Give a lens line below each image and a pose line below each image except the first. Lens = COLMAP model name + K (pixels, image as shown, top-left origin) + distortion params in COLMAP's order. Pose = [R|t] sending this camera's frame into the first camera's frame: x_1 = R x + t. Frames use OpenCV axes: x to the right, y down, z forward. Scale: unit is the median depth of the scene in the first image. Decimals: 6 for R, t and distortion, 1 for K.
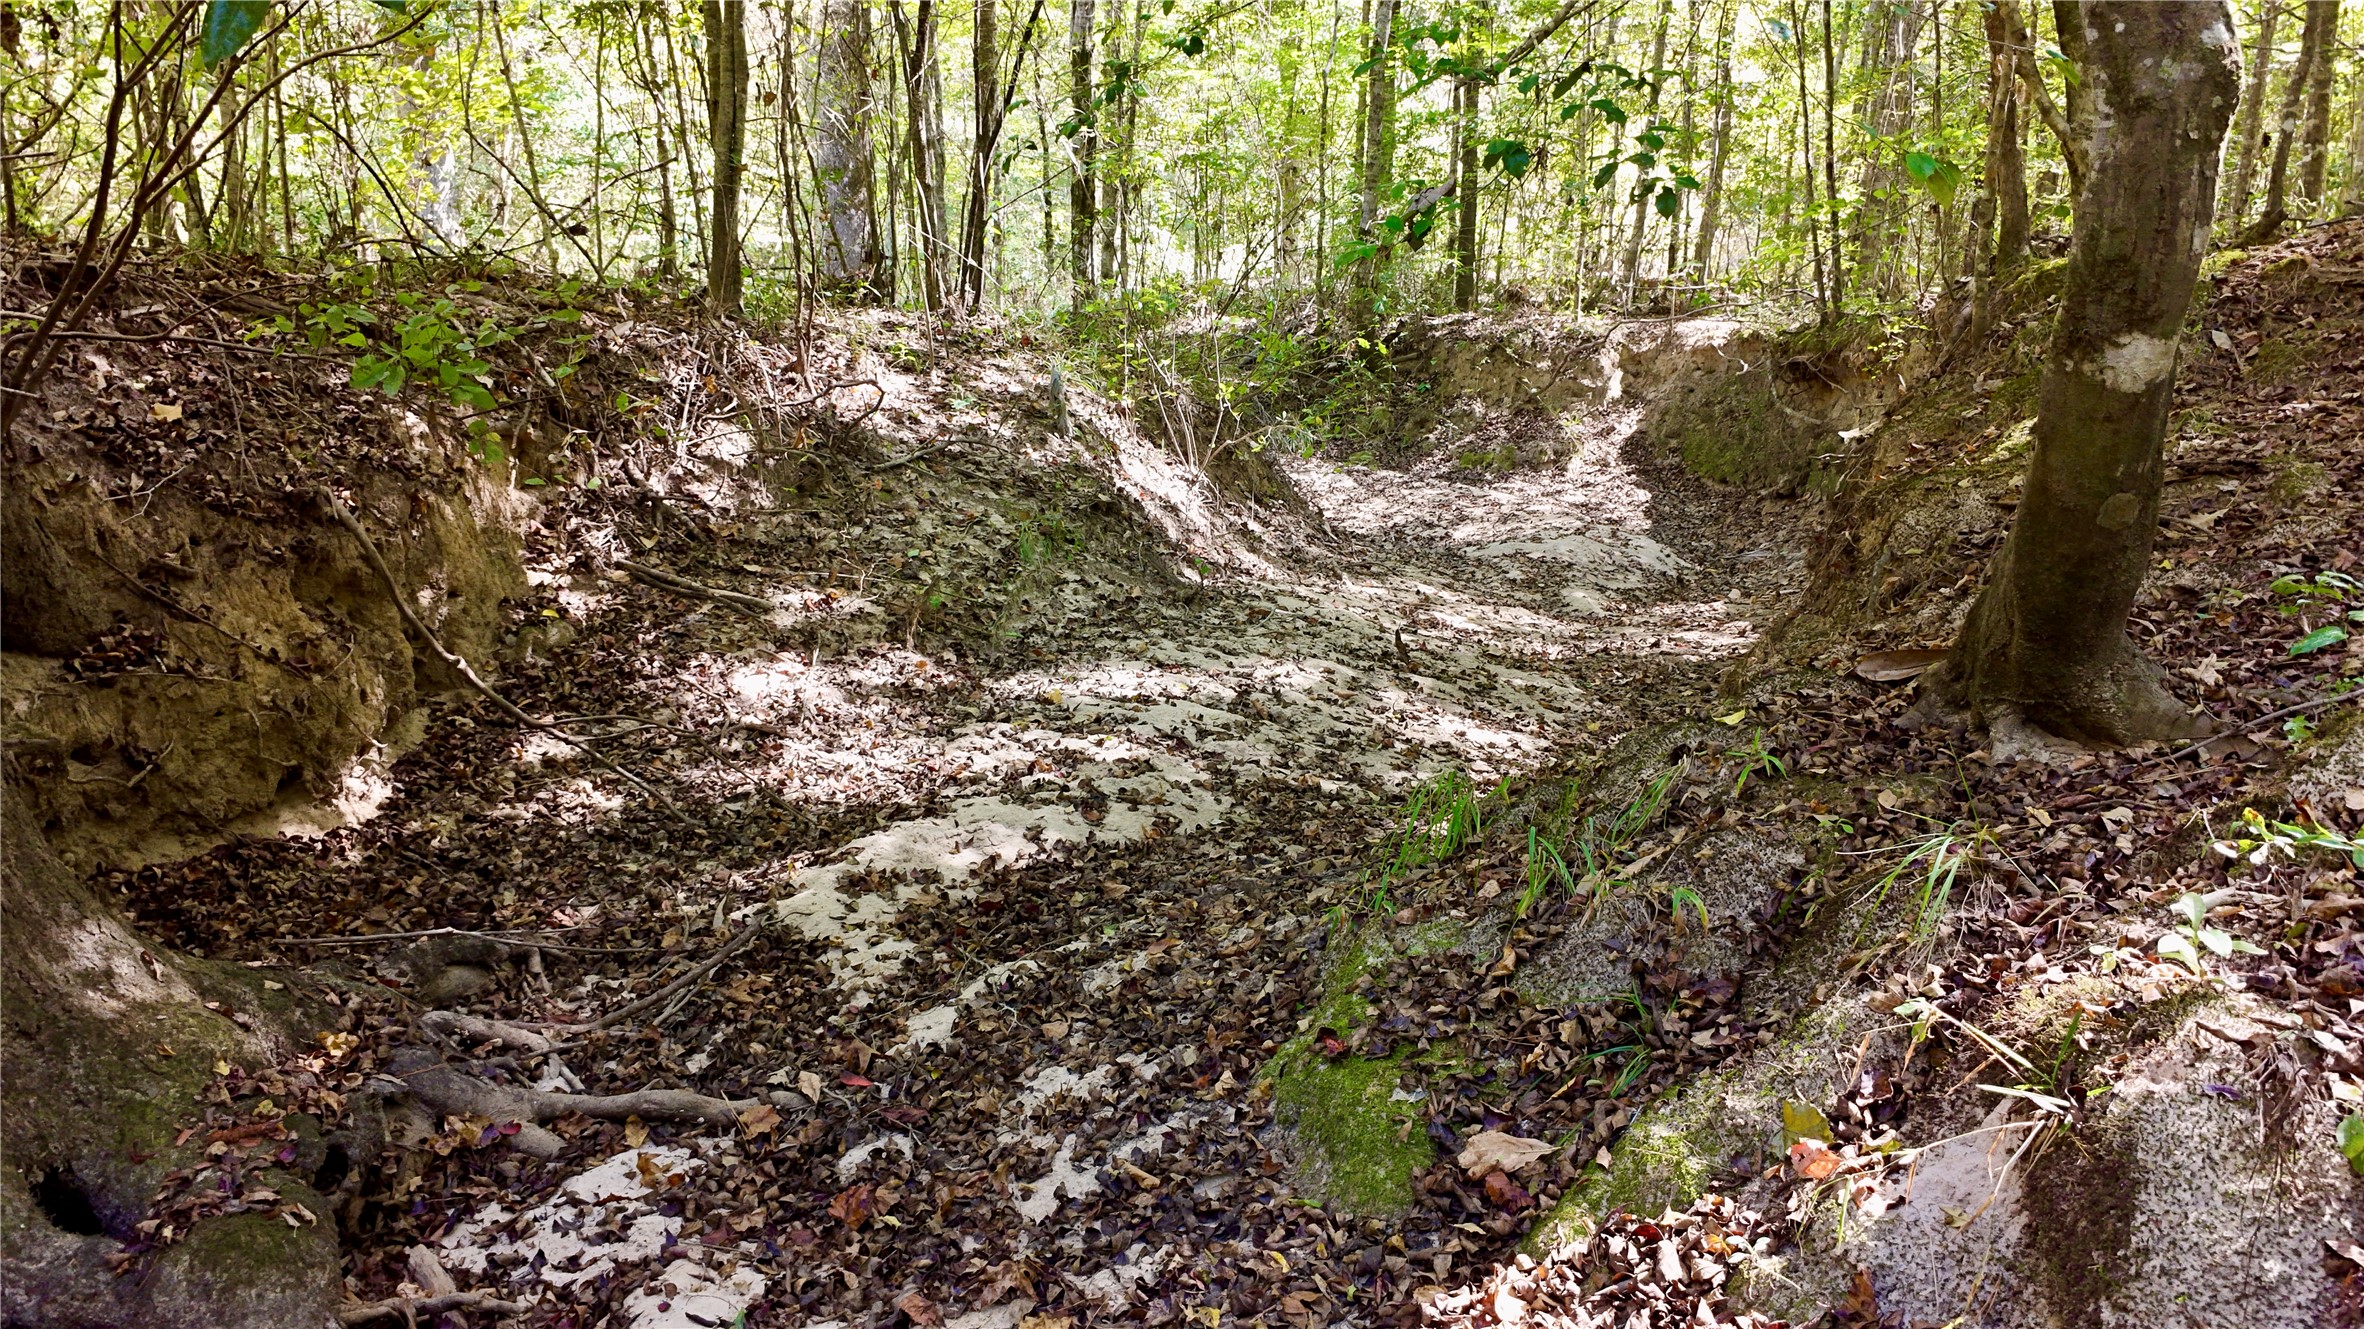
lens RADIAL K [[1742.7, 0, 1191.3], [0, 1742.7, 661.6], [0, 0, 1]] dist [-0.044365, -0.002579]
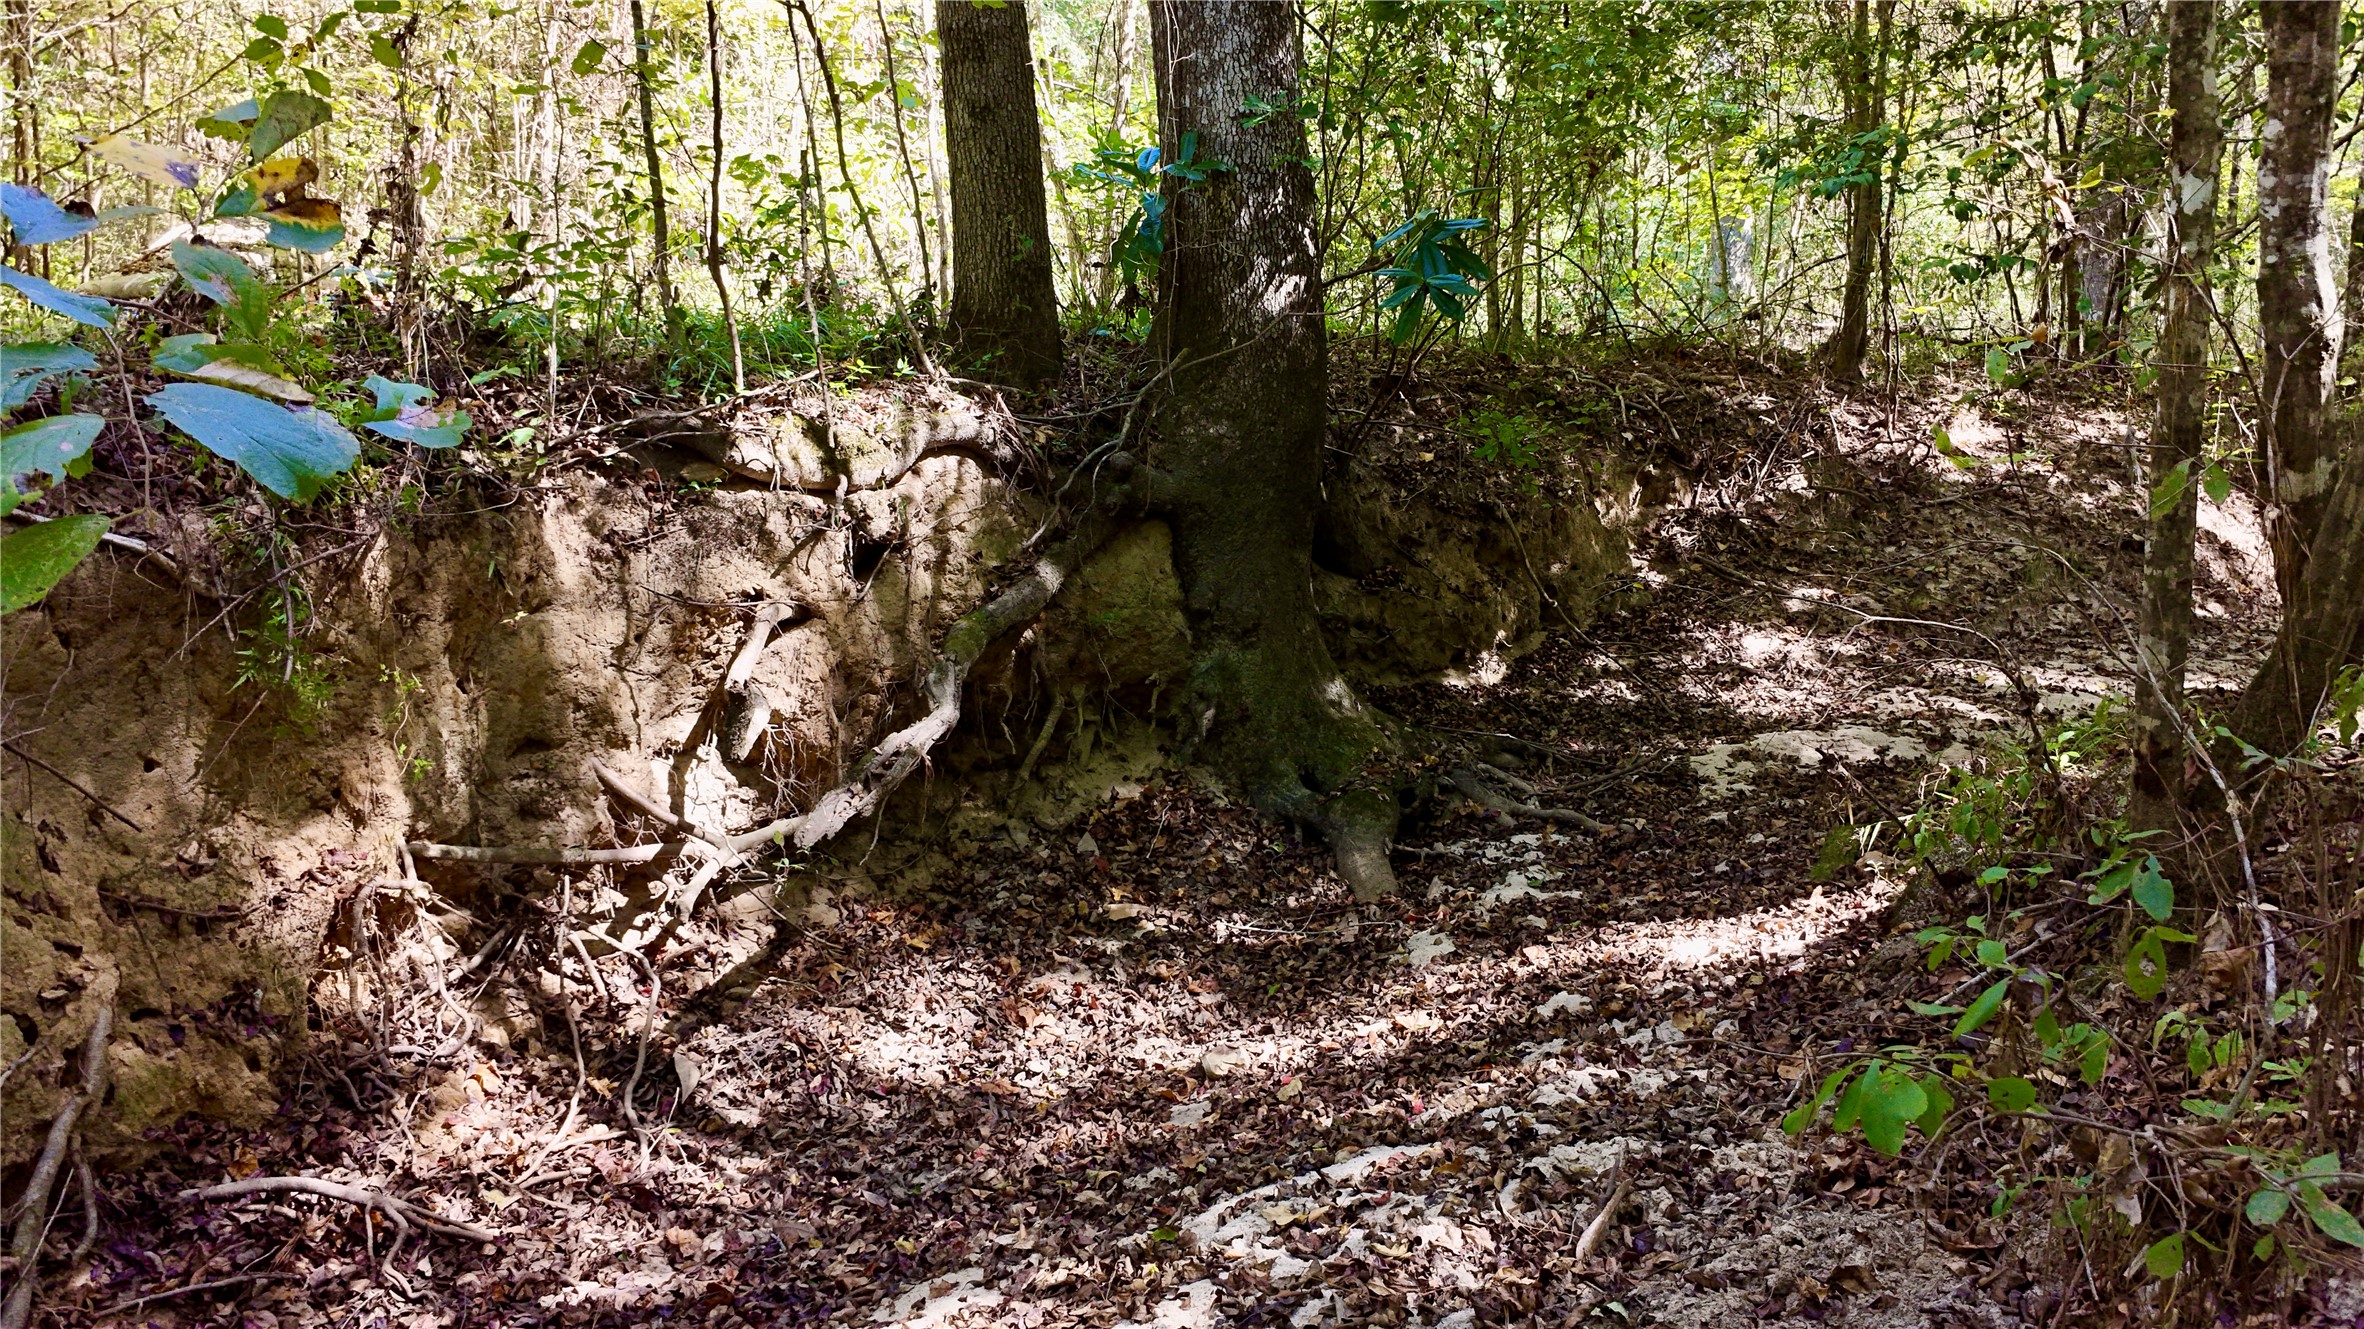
lens RADIAL K [[1742.7, 0, 1182.3], [0, 1742.7, 666.1], [0, 0, 1]] dist [-0.044365, -0.002579]
pose [[0.736323, 0.109386, -0.667729, 0.490909], [-0.111132, 0.992995, 0.040122, 0.034699], [0.667441, 0.044664, 0.743322, -0.571404]]
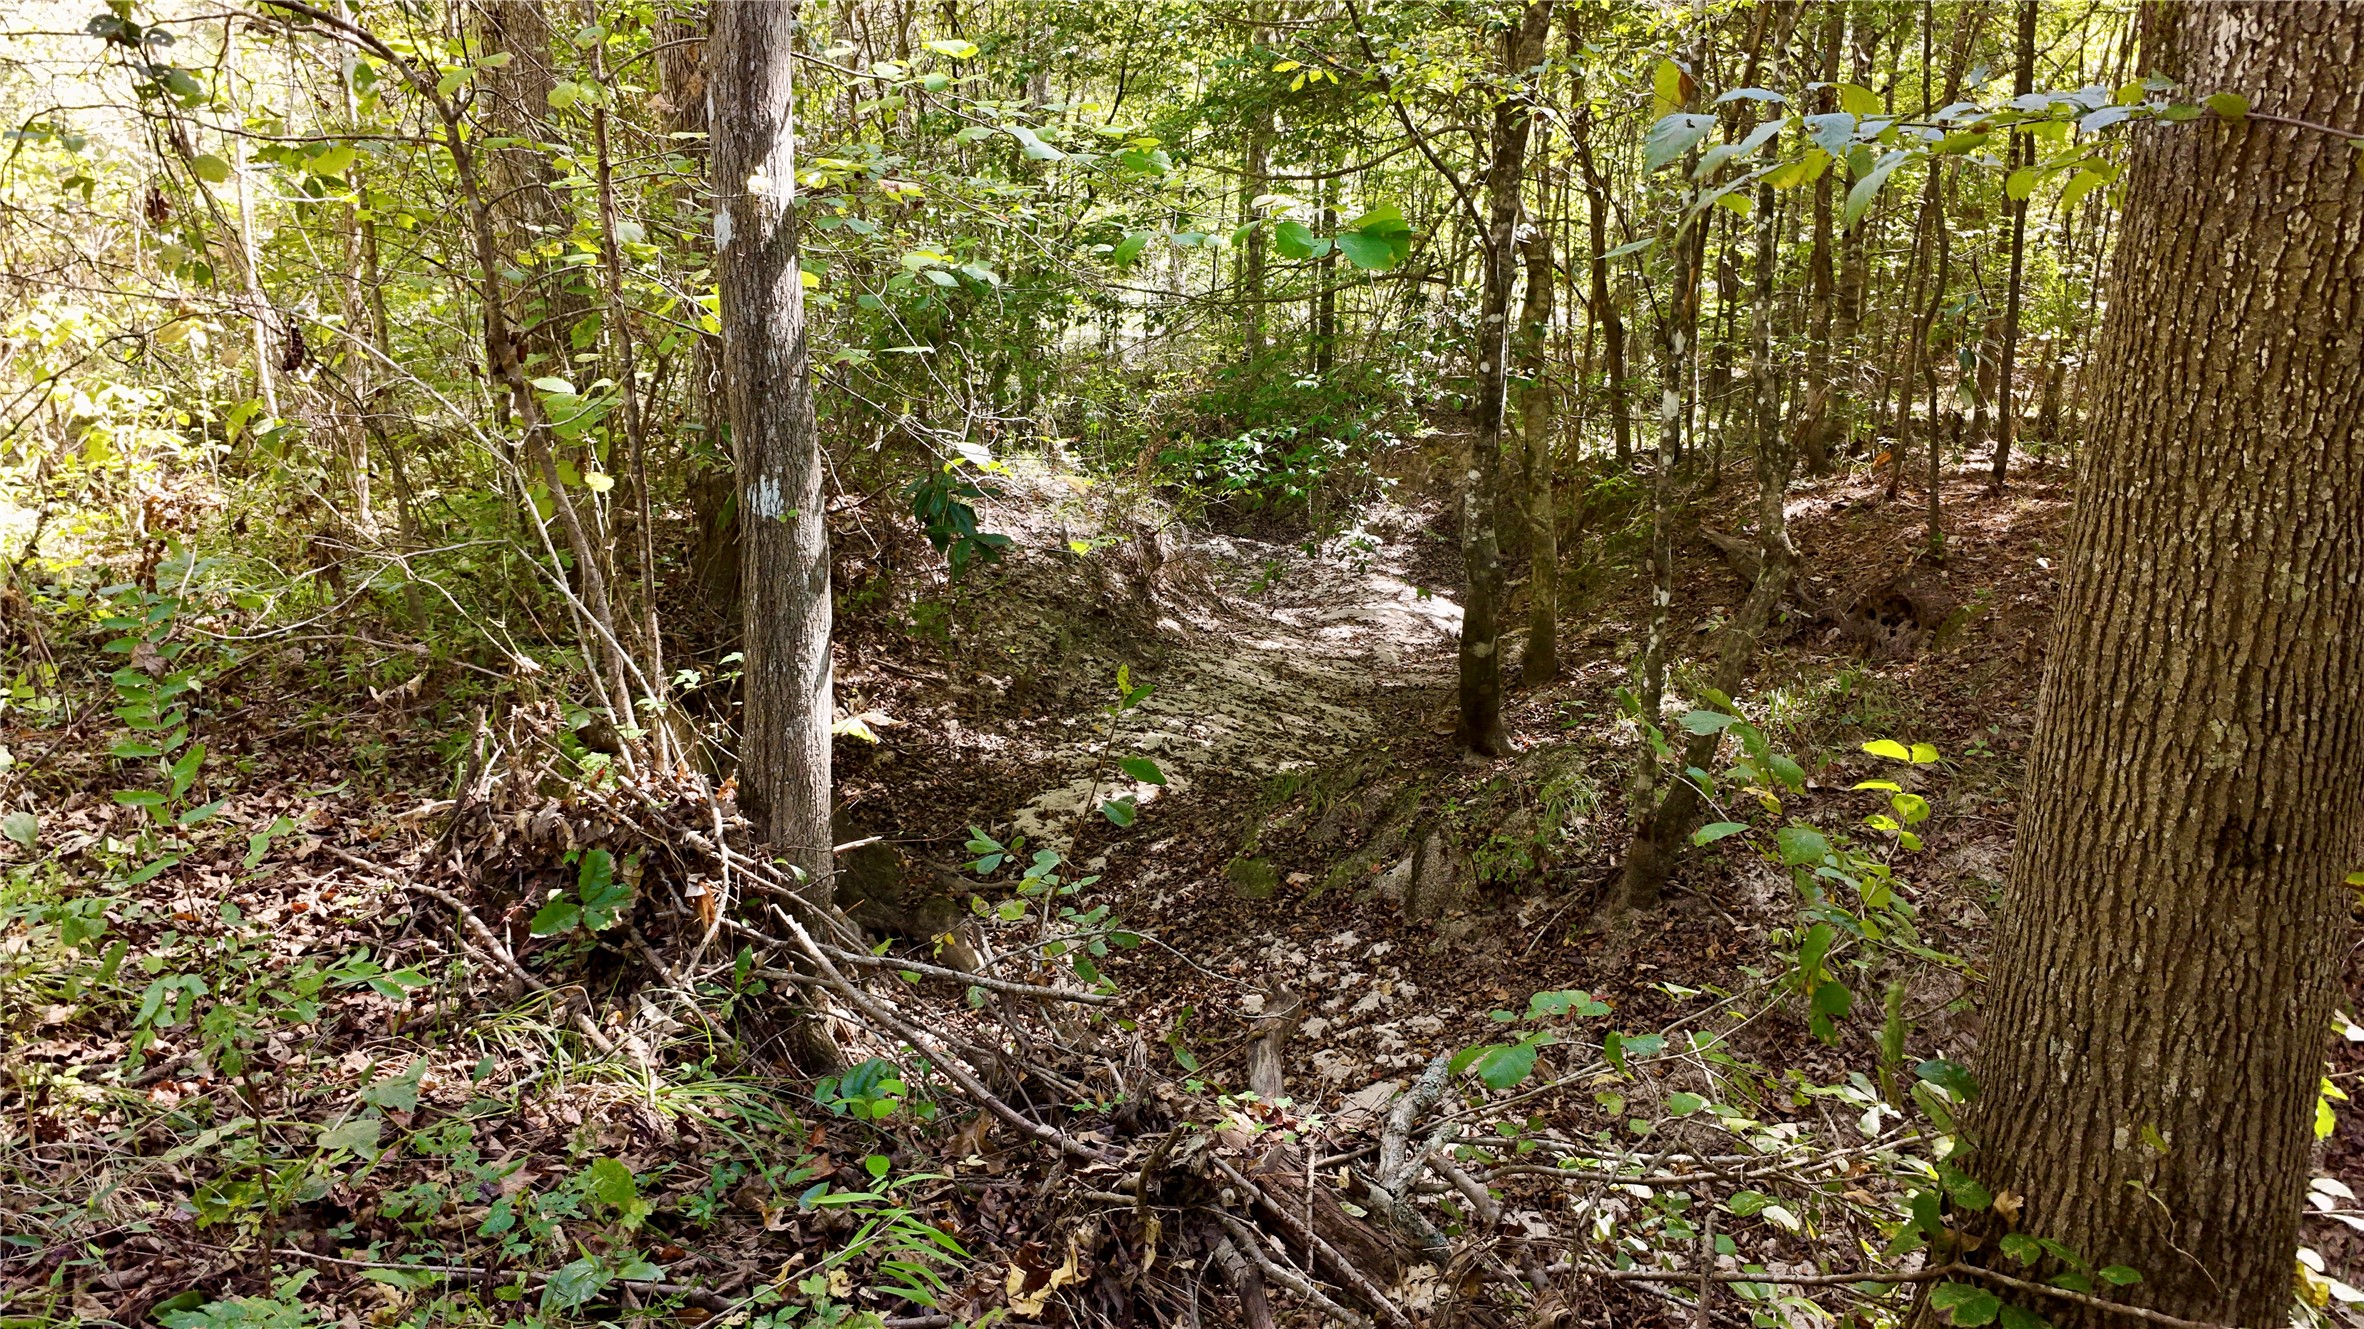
lens RADIAL K [[1742.7, 0, 1181.3], [0, 1742.7, 665.1], [0, 0, 1]] dist [-0.044365, -0.002579]
pose [[0.997729, -0.000589, 0.067356, -0.157147], [-0.000017, 0.999960, 0.008994, -0.094780], [-0.067359, -0.008975, 0.997688, -1.329373]]
